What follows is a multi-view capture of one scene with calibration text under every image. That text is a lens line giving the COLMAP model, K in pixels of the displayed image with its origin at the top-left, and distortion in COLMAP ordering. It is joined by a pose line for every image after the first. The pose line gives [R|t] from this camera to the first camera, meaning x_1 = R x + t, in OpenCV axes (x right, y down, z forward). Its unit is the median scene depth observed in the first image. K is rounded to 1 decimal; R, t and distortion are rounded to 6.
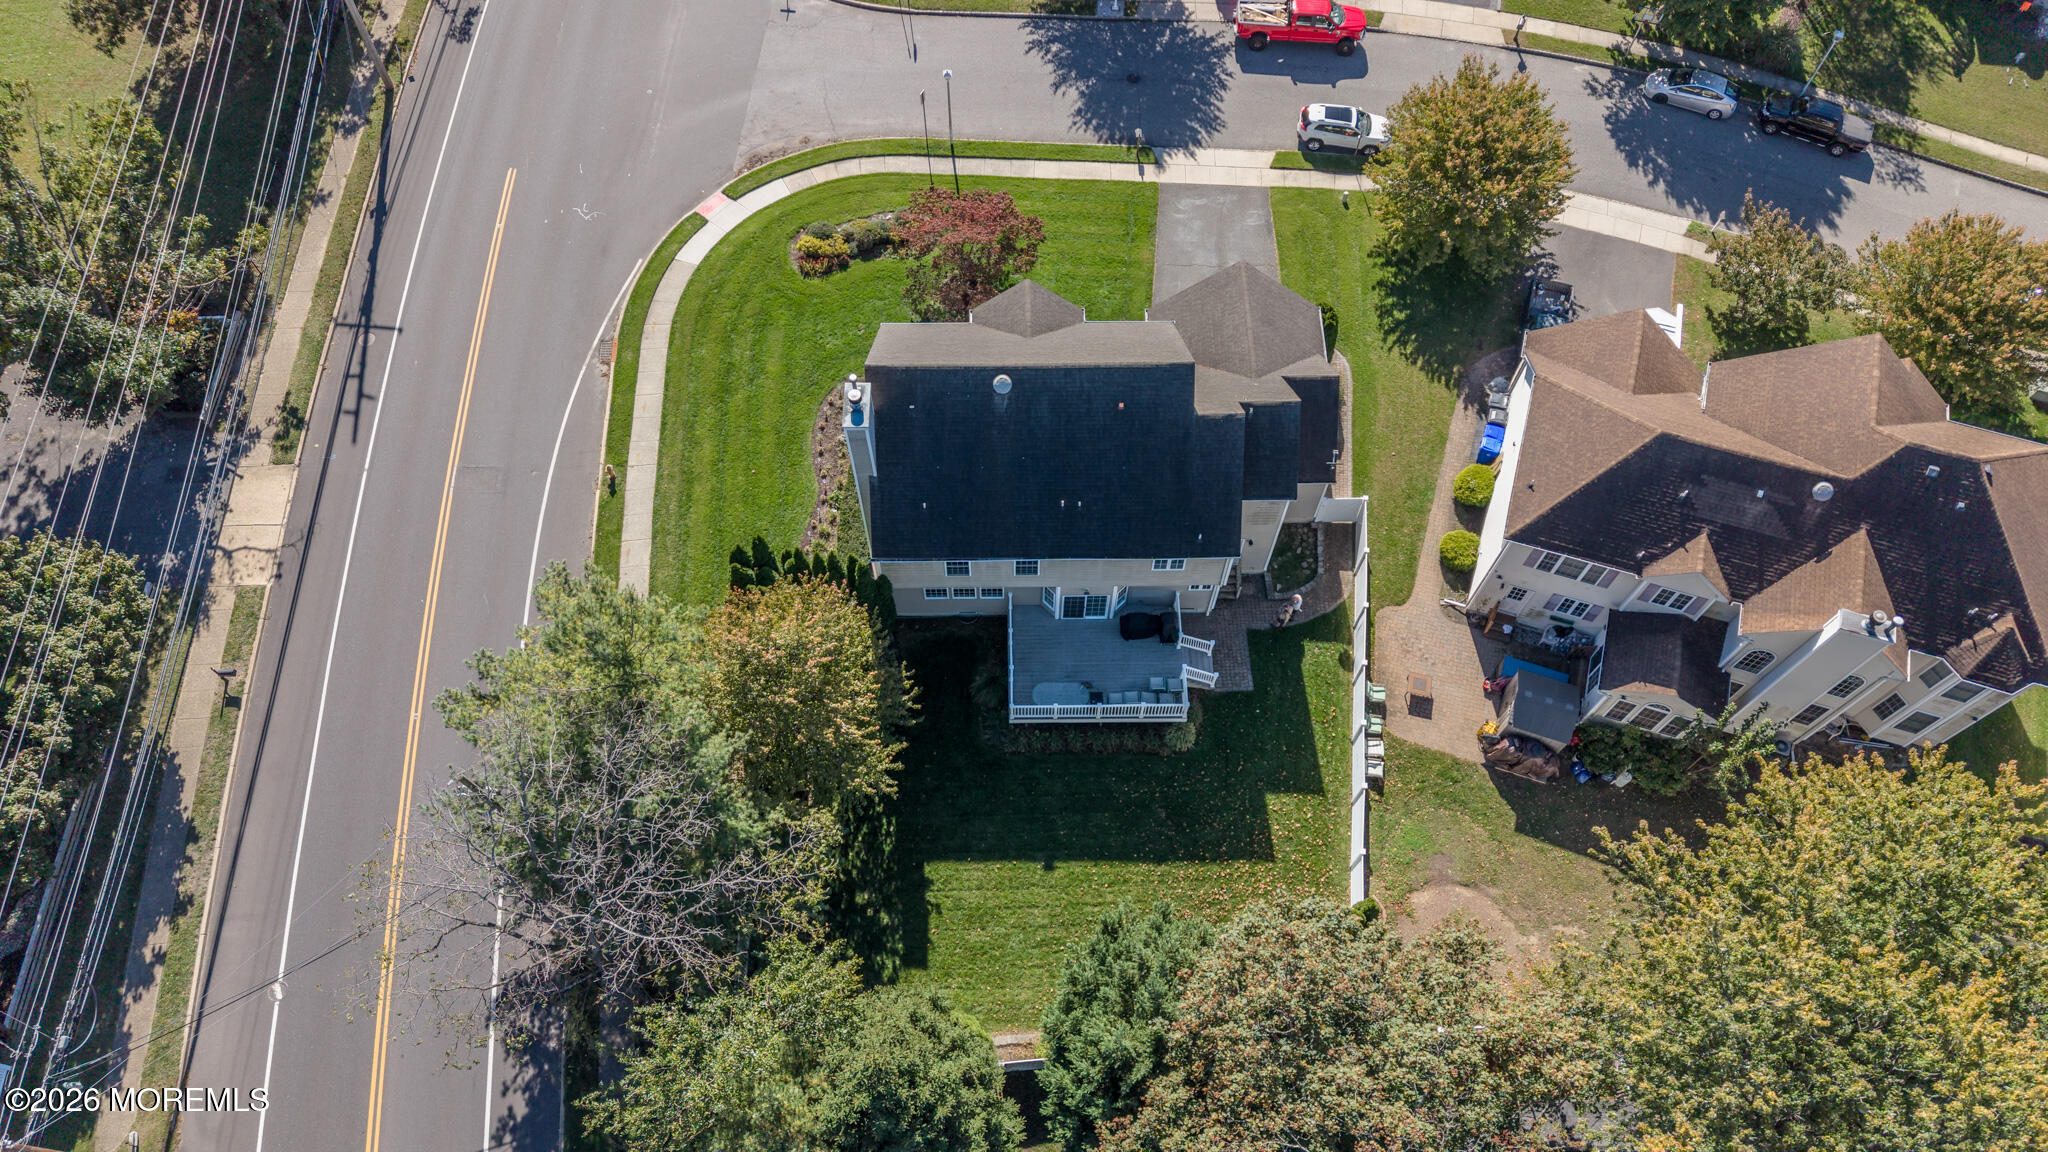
lens RADIAL K [[1378.2, 0, 1018.3], [0, 1378.2, 581.7], [0, 0, 1]] dist [0.031666, -0.029508]
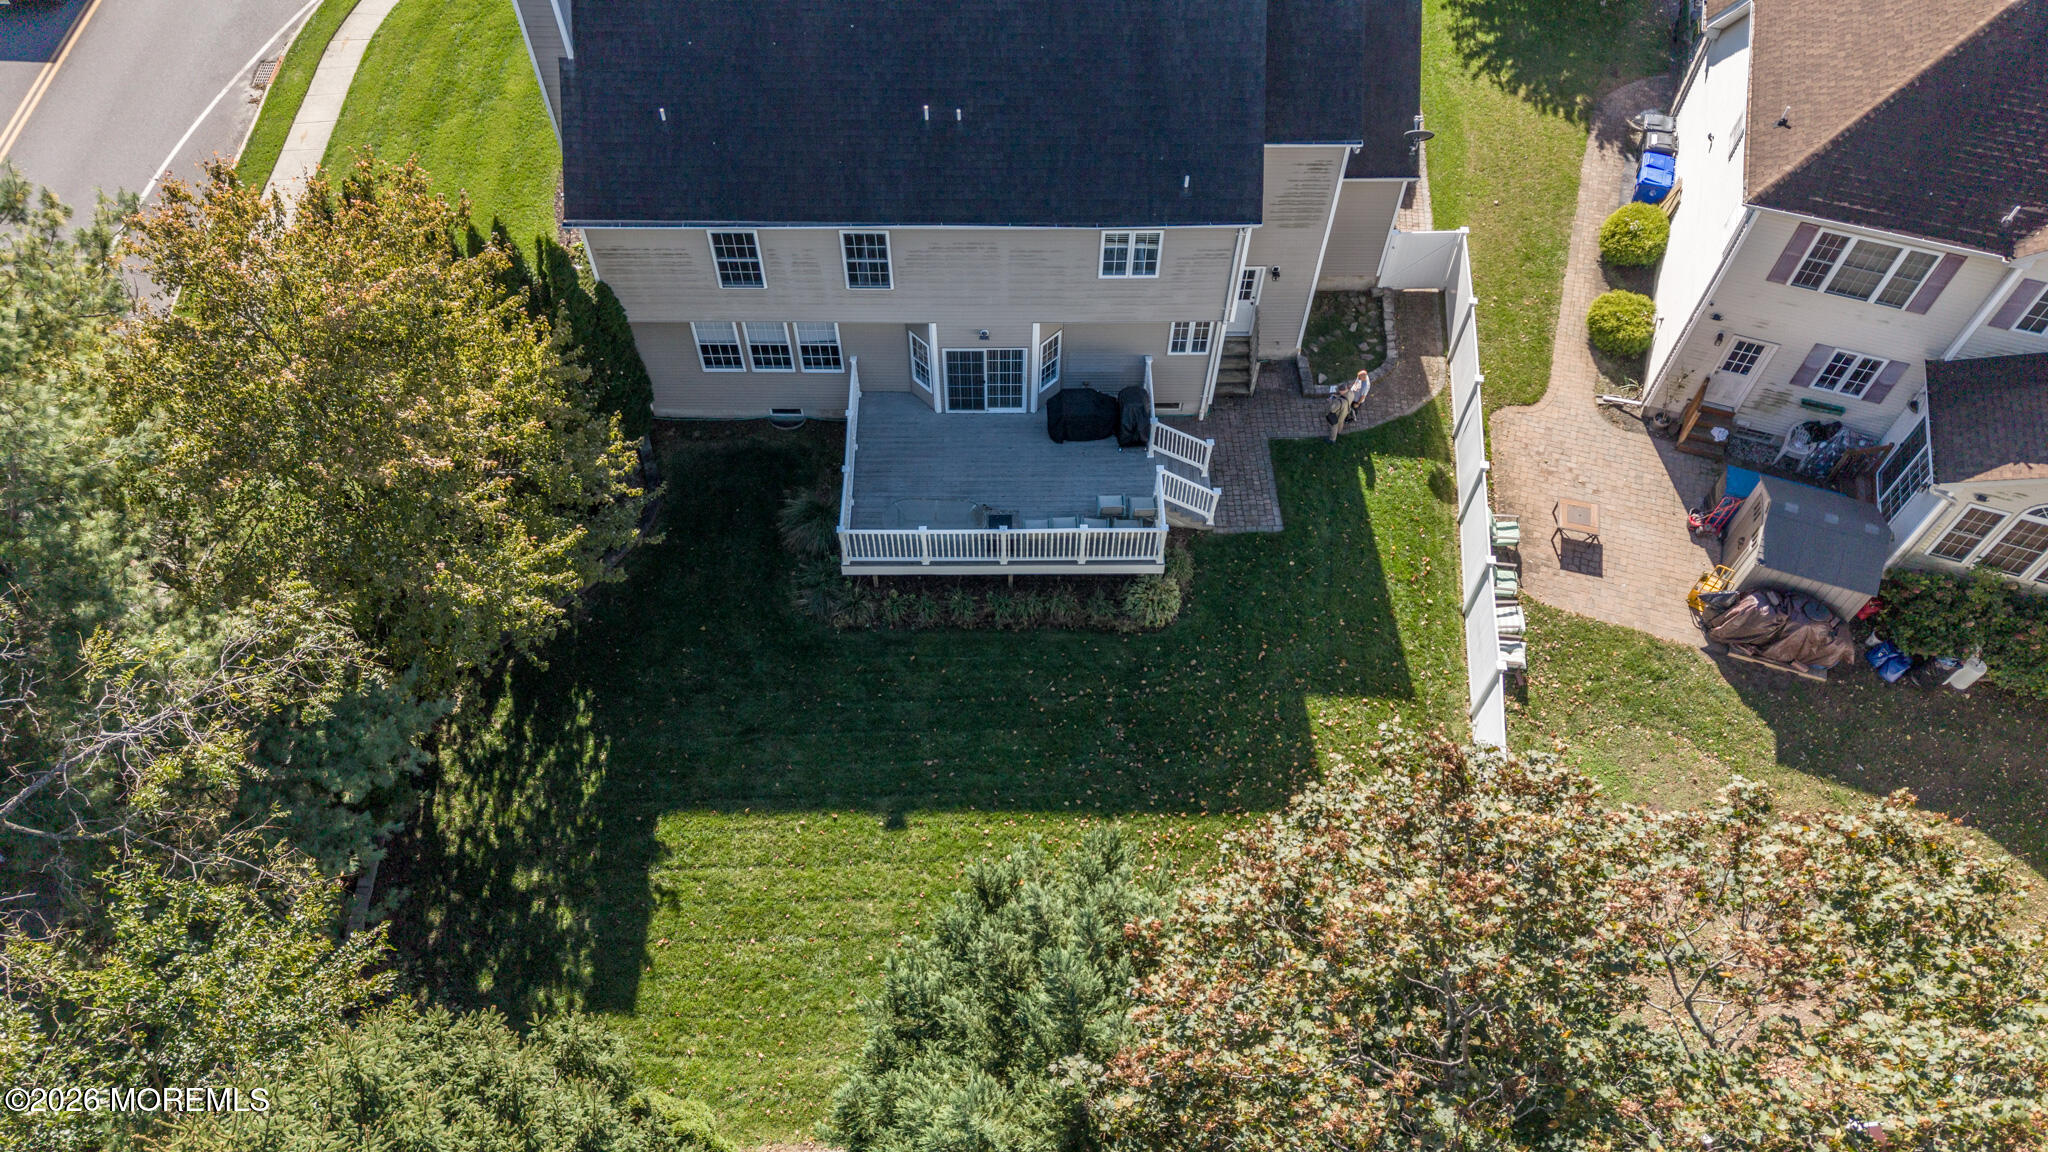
lens RADIAL K [[1378.2, 0, 1030.0], [0, 1378.2, 573.4], [0, 0, 1]] dist [0.031666, -0.029508]
pose [[0.999875, 0.006318, 0.014506, 0.060570], [-0.004491, 0.992436, -0.122679, 0.170052], [-0.015171, 0.122598, 0.992340, 0.454688]]
